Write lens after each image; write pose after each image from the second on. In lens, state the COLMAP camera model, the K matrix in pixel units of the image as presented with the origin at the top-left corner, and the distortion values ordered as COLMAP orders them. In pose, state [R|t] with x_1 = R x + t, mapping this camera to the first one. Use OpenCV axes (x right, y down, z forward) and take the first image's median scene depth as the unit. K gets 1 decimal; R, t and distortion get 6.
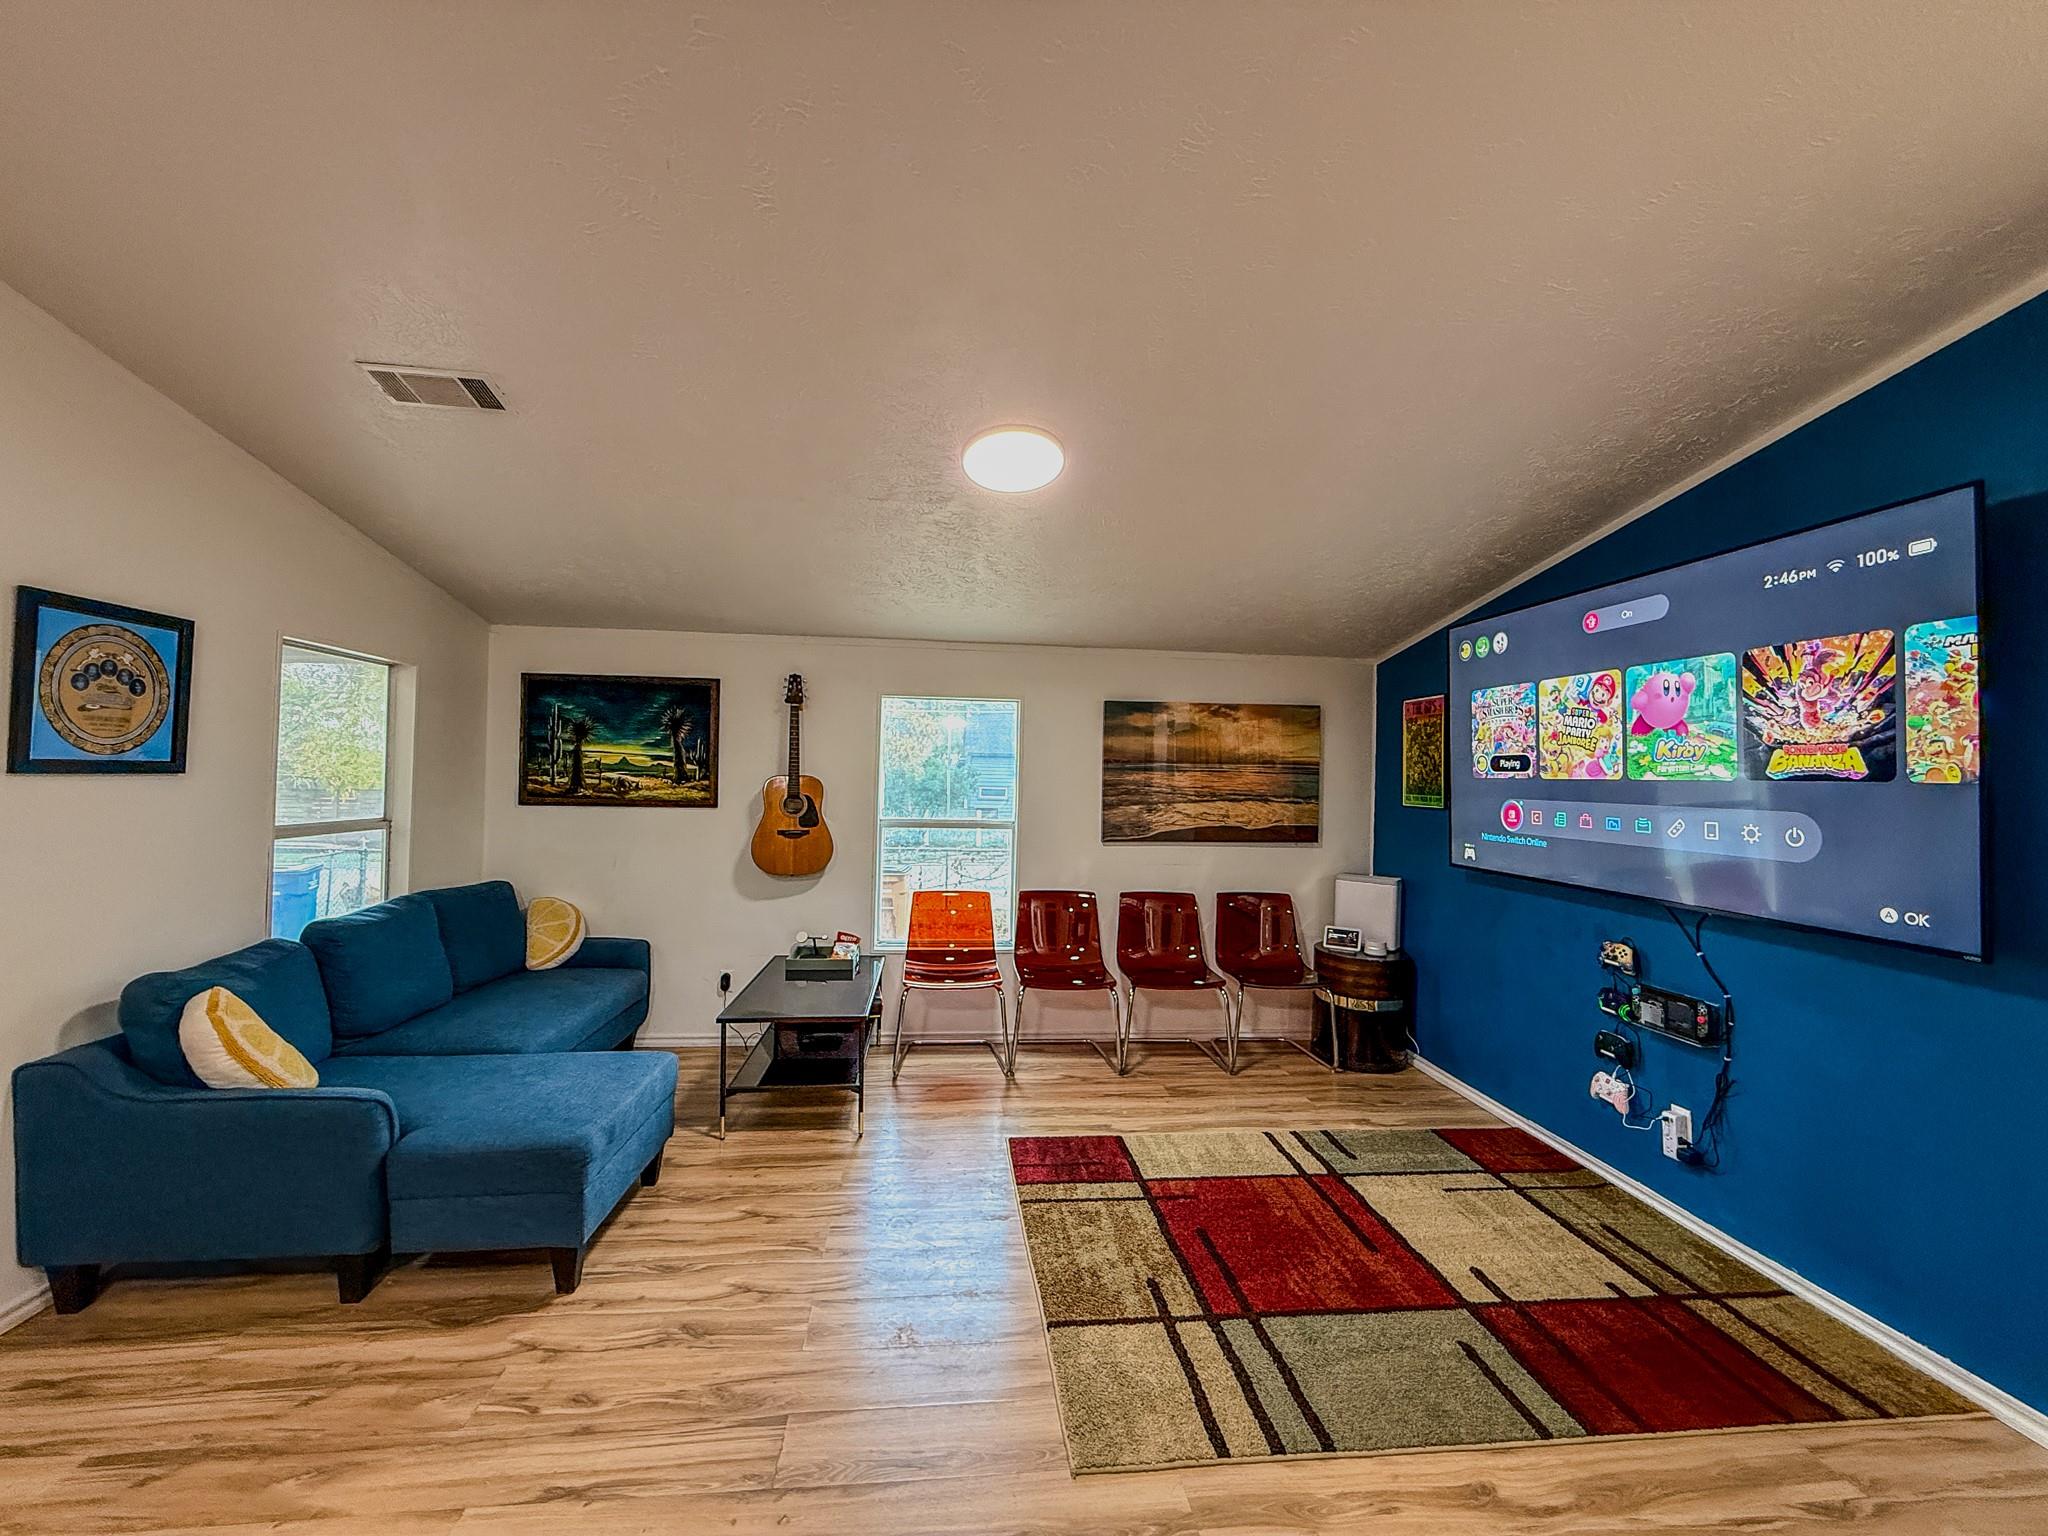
lens RADIAL K [[818.0, 0, 1020.2], [0, 818.0, 769.3], [0, 0, 1]] dist [-0.000197, -0.000027]
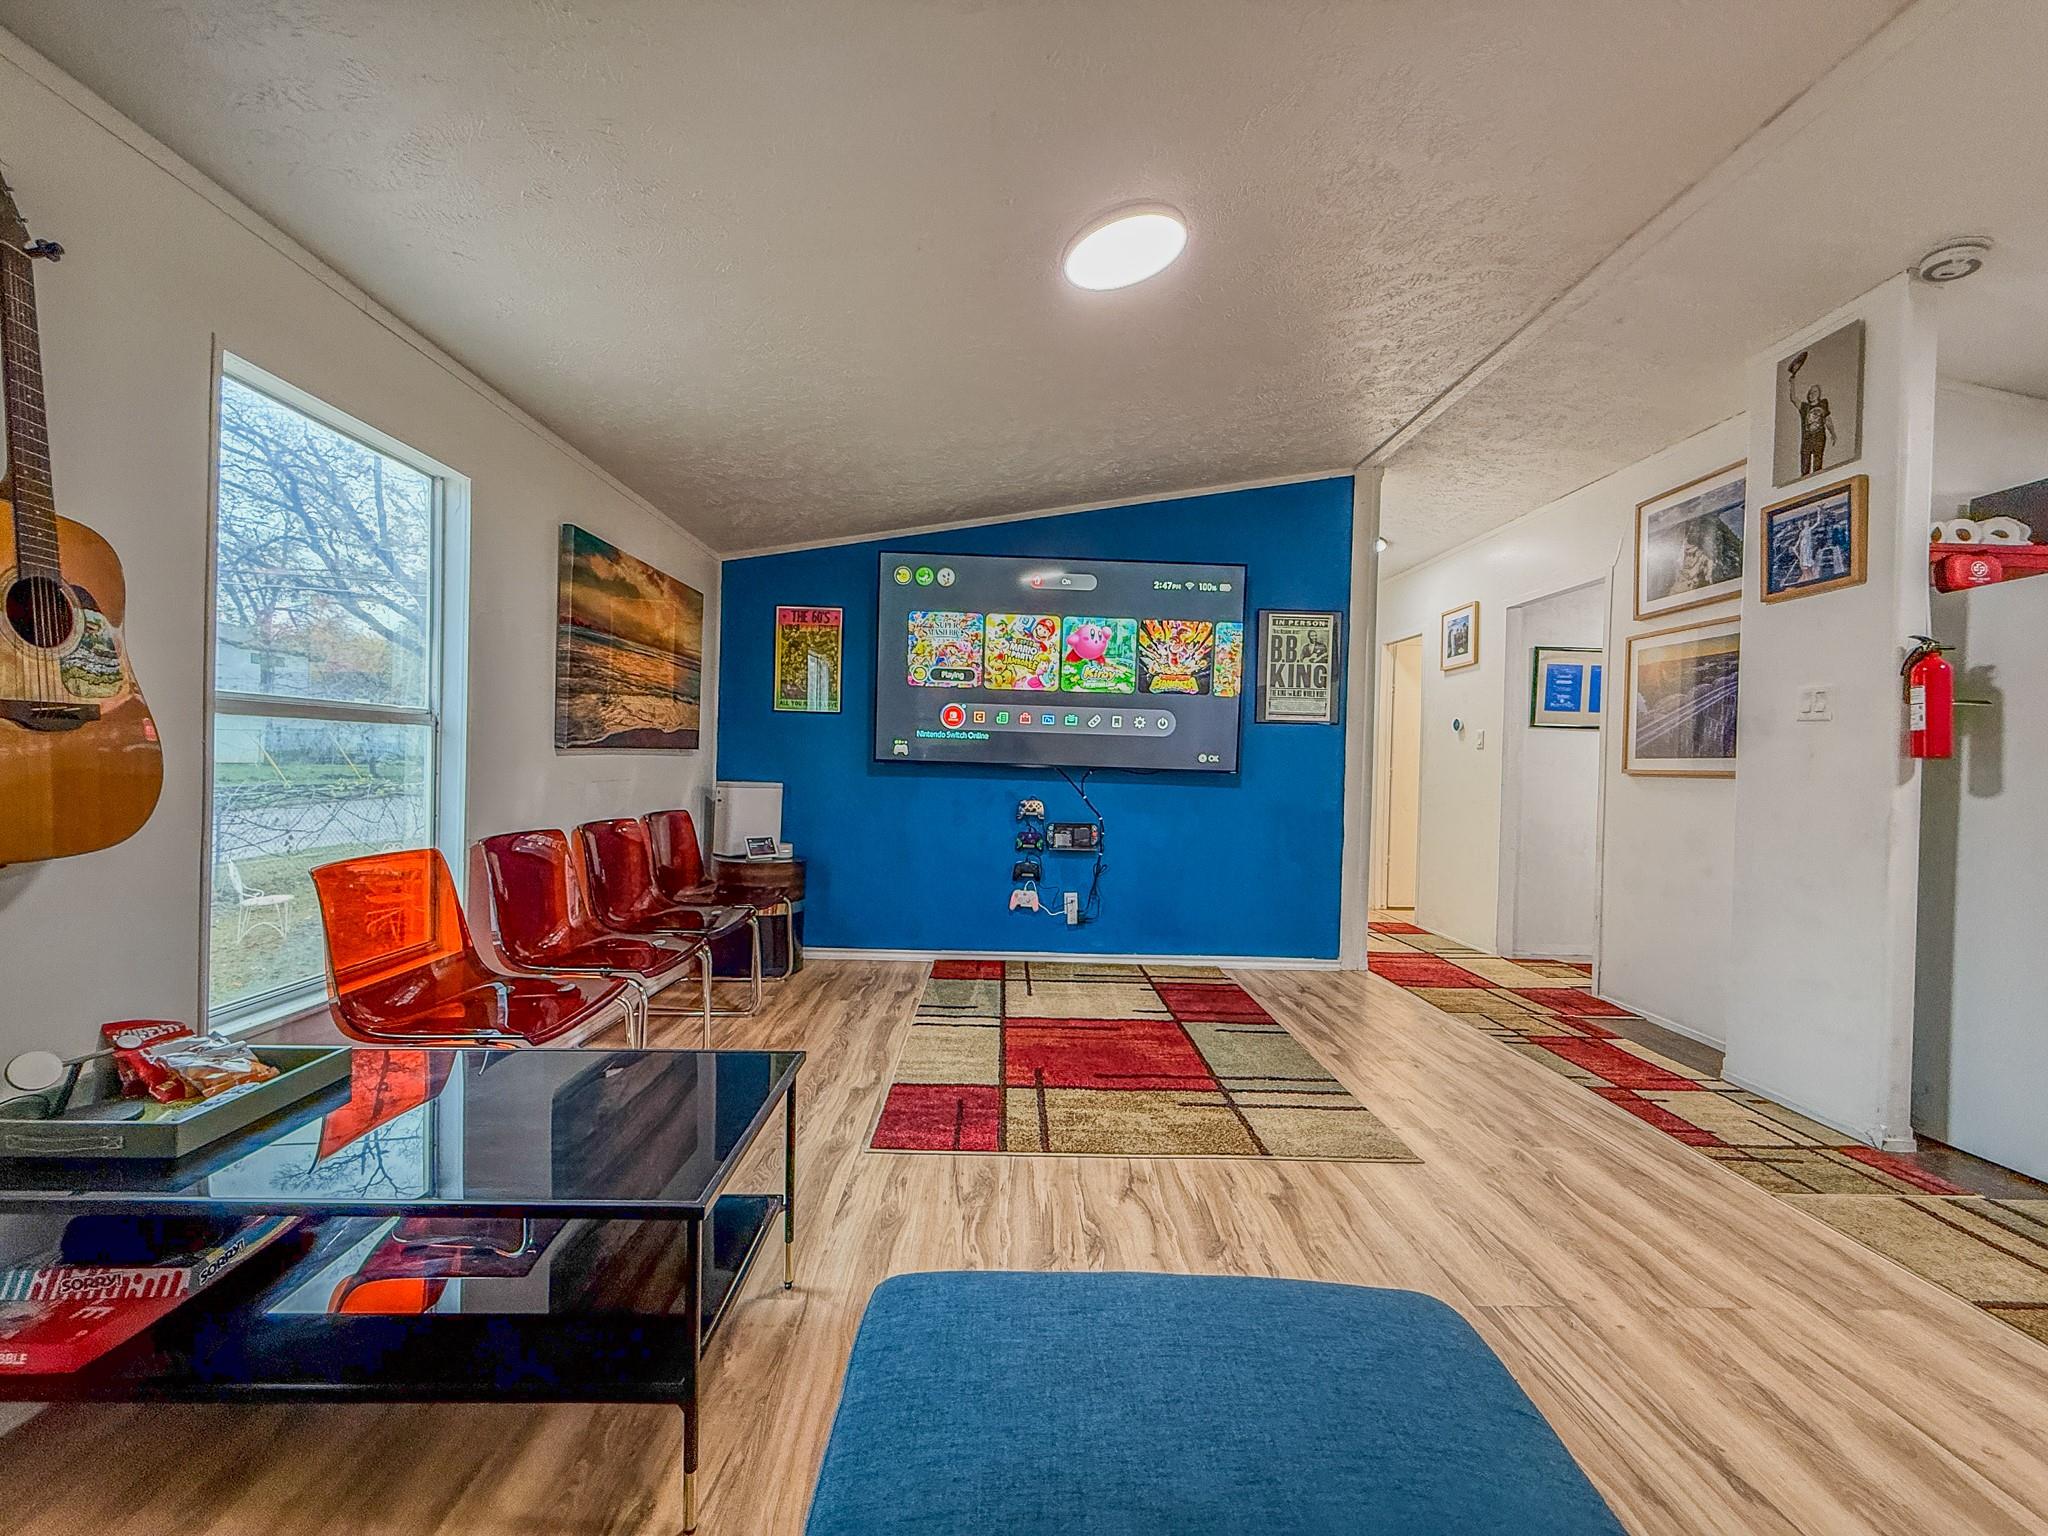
lens RADIAL K [[818.0, 0, 1020.2], [0, 818.0, 769.3], [0, 0, 1]] dist [-0.000197, -0.000027]
pose [[0.079912, -0.029449, 0.996367, -0.783756], [-0.036322, 0.998814, 0.032434, 0.111869], [-0.996140, -0.038782, 0.078748, 0.936669]]
